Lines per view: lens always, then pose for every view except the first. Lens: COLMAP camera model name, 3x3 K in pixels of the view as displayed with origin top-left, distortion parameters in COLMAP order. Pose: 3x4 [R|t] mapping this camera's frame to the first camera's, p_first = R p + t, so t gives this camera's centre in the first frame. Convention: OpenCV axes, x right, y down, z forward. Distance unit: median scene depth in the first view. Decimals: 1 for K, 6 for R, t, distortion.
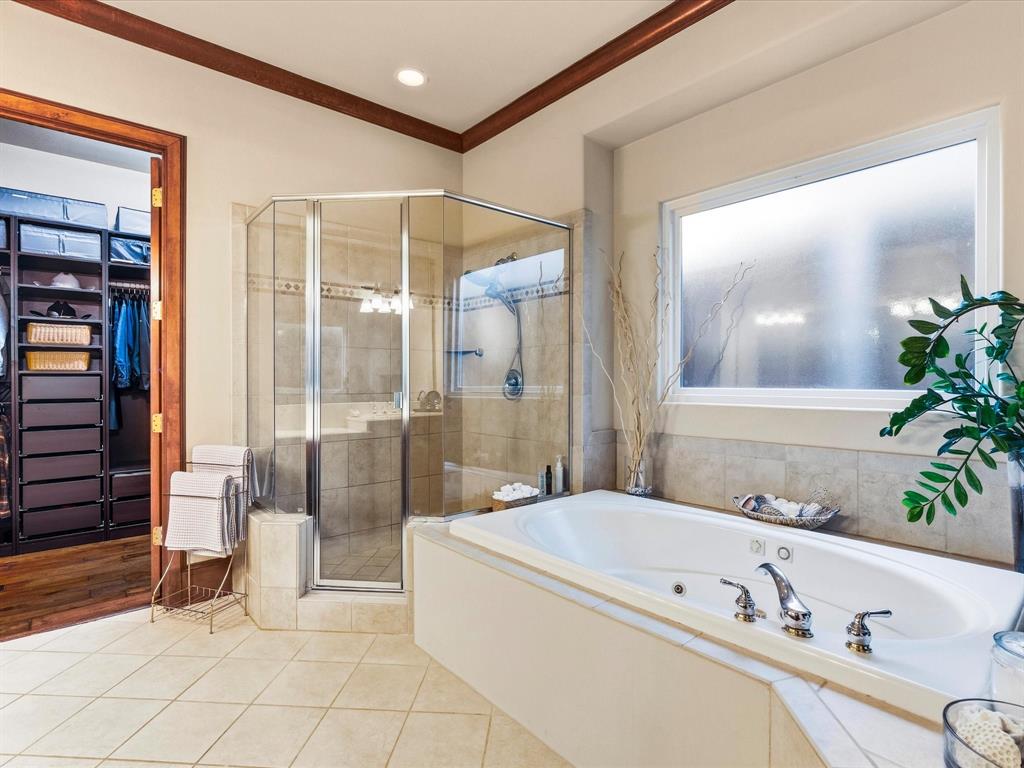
lens RADIAL K [[524.7, 0, 517.1], [0, 524.7, 380.8], [0, 0, 1]] dist [-0.000610, 0.000183]
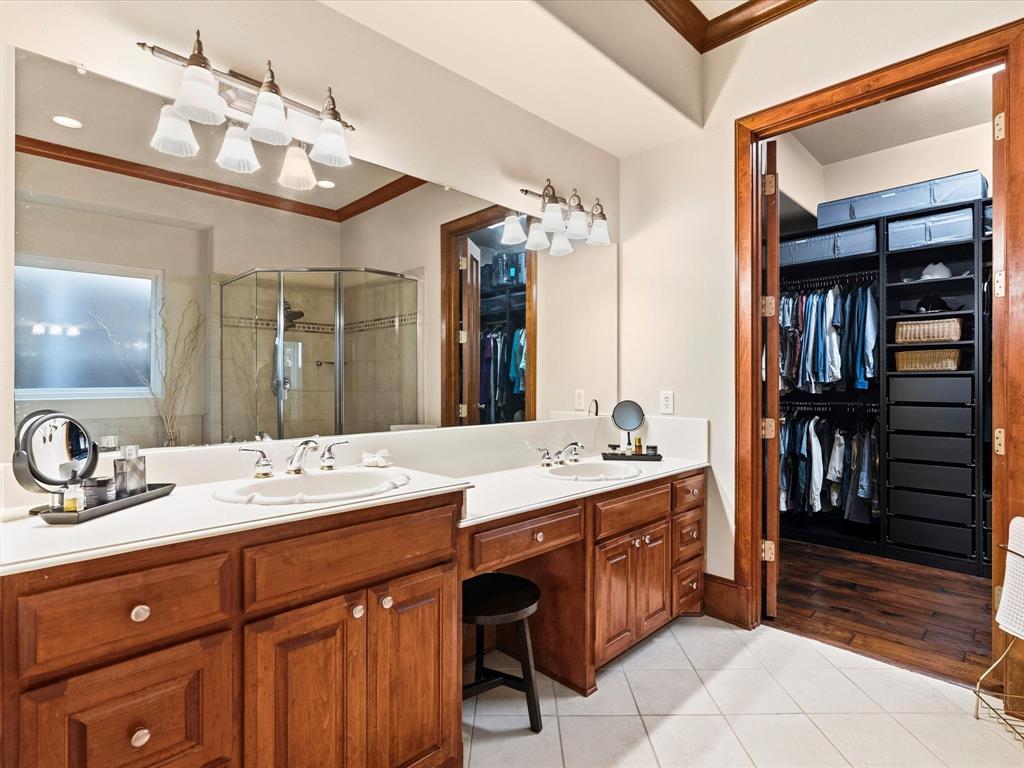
lens RADIAL K [[524.7, 0, 517.1], [0, 524.7, 380.8], [0, 0, 1]] dist [-0.000610, 0.000183]
pose [[0.079714, 0.000426, -0.996818, -0.019858], [-0.002257, 0.999997, 0.000247, -0.001090], [0.996815, 0.002230, 0.079714, 0.226015]]
